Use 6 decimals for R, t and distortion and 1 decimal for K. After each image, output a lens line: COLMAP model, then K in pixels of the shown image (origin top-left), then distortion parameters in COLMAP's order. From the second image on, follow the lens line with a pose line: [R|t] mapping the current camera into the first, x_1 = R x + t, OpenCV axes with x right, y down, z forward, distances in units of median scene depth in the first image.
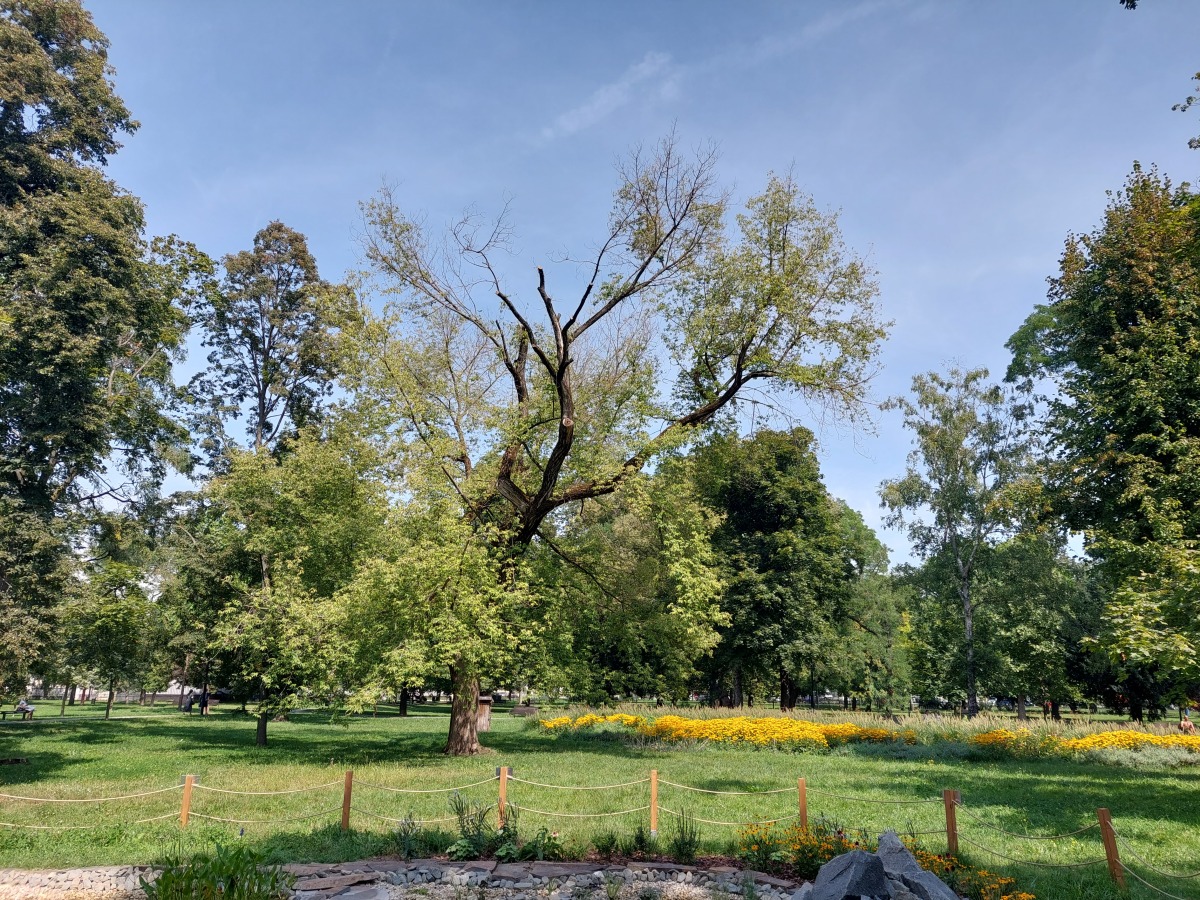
lens RADIAL K [[844.0, 0, 599.5], [0, 844.0, 440.2], [0, 0, 1]] dist [0.092934, -0.104477]
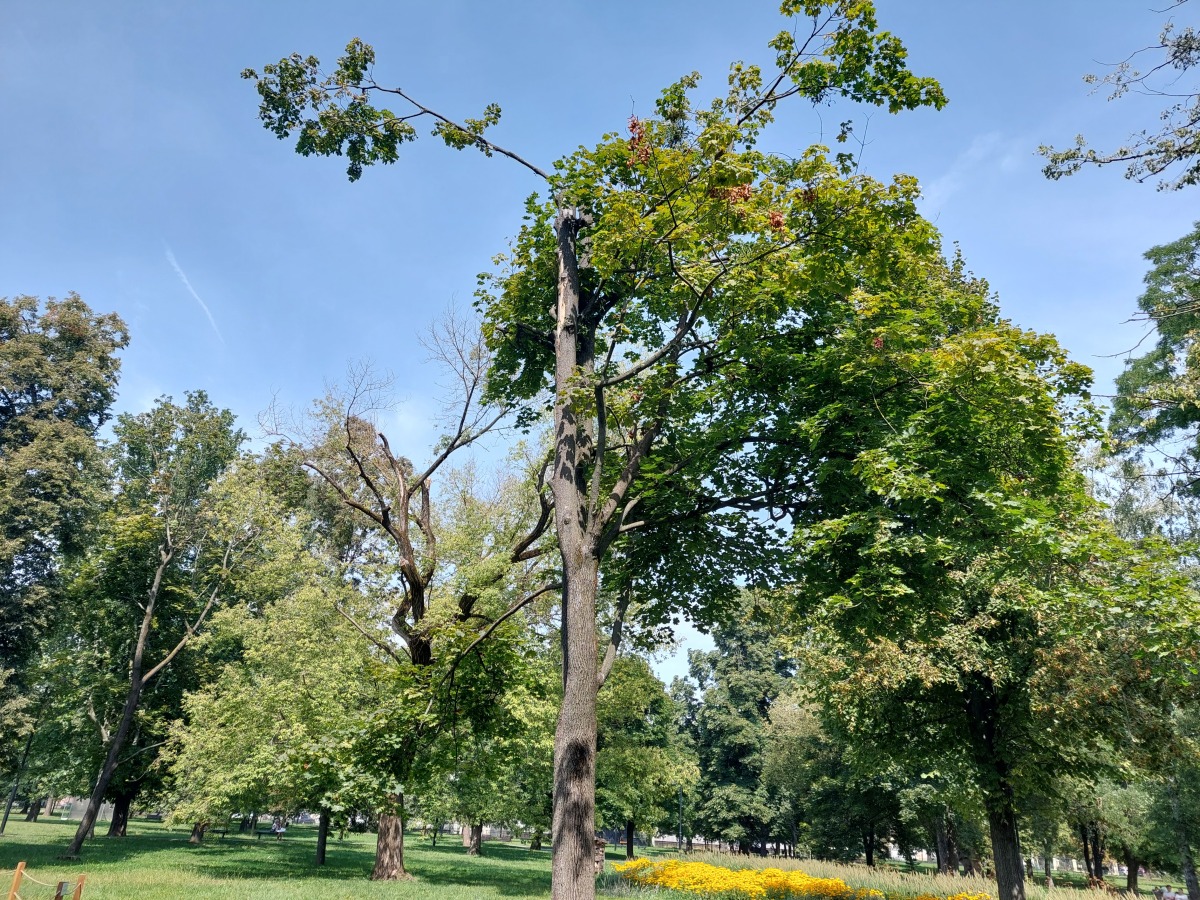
lens RADIAL K [[844.0, 0, 599.5], [0, 844.0, 440.2], [0, 0, 1]] dist [0.092934, -0.104477]
pose [[0.899156, -0.141274, -0.414198, 0.739860], [0.077347, 0.982863, -0.167326, 0.028830], [0.430739, 0.118415, 0.894674, 0.091572]]
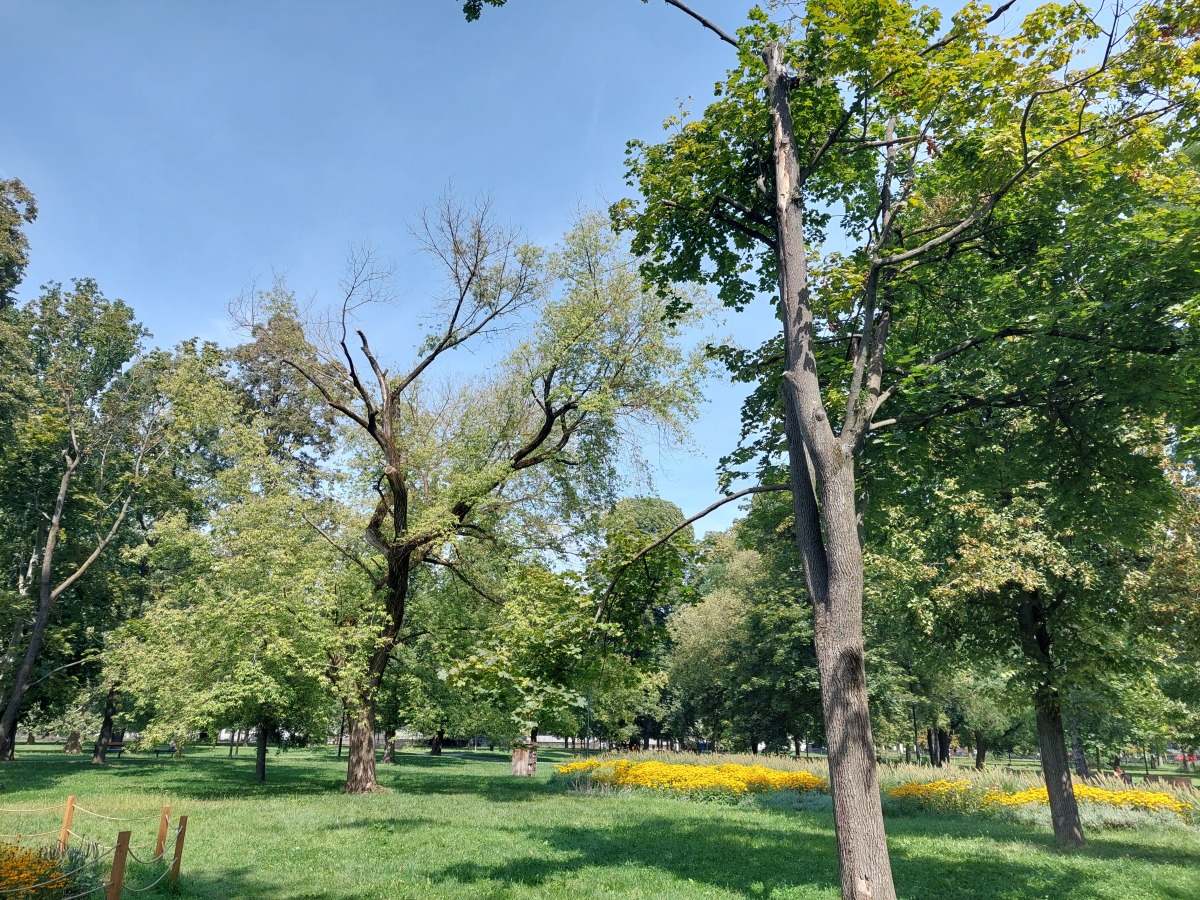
lens RADIAL K [[844.0, 0, 599.5], [0, 844.0, 440.2], [0, 0, 1]] dist [0.092934, -0.104477]
pose [[0.955285, -0.085120, -0.283169, 0.553974], [0.071246, 0.995715, -0.058959, 0.022766], [0.286975, 0.036148, 0.957256, 0.069173]]
